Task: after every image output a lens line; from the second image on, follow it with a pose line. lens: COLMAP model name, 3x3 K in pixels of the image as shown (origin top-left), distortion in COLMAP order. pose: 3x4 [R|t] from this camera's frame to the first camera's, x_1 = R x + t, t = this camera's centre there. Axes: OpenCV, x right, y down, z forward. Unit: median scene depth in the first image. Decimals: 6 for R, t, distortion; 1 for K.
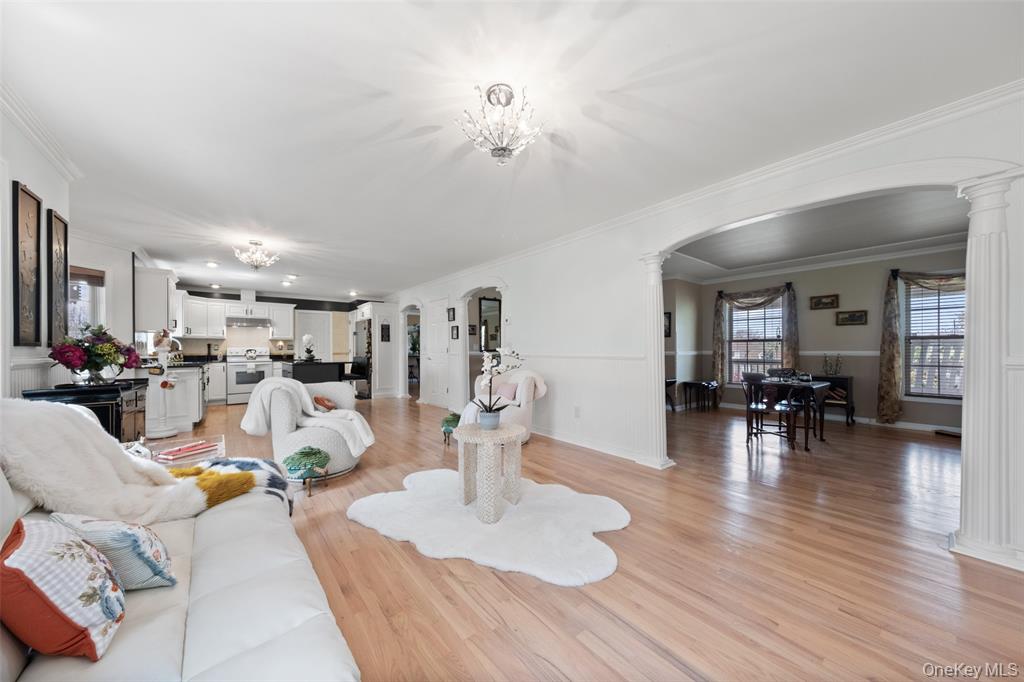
lens RADIAL K [[354.3, 0, 515.2], [0, 354.3, 346.3], [0, 0, 1]] dist [0.004710, -0.000745]
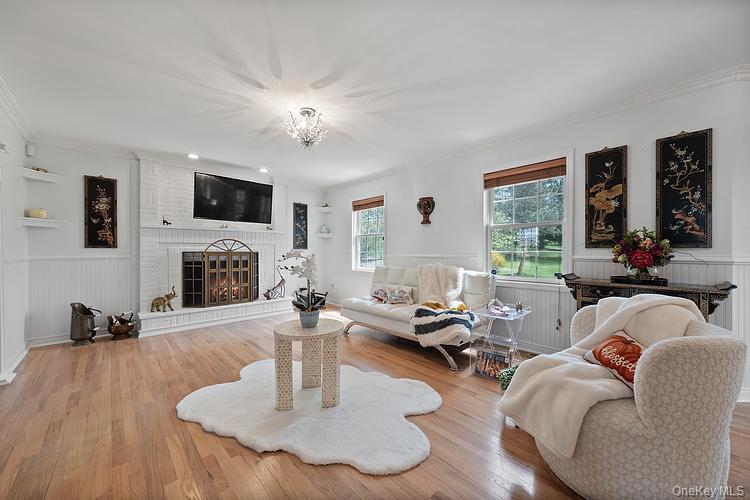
lens RADIAL K [[273.4, 0, 367.1], [0, 273.4, 252.2], [0, 0, 1]] dist [-0.000997, 0.000122]
pose [[-0.998586, 0.002743, -0.053085, -0.135240], [0.003293, 0.999942, -0.010278, 0.013928], [0.053054, -0.010438, -0.998537, 1.209321]]
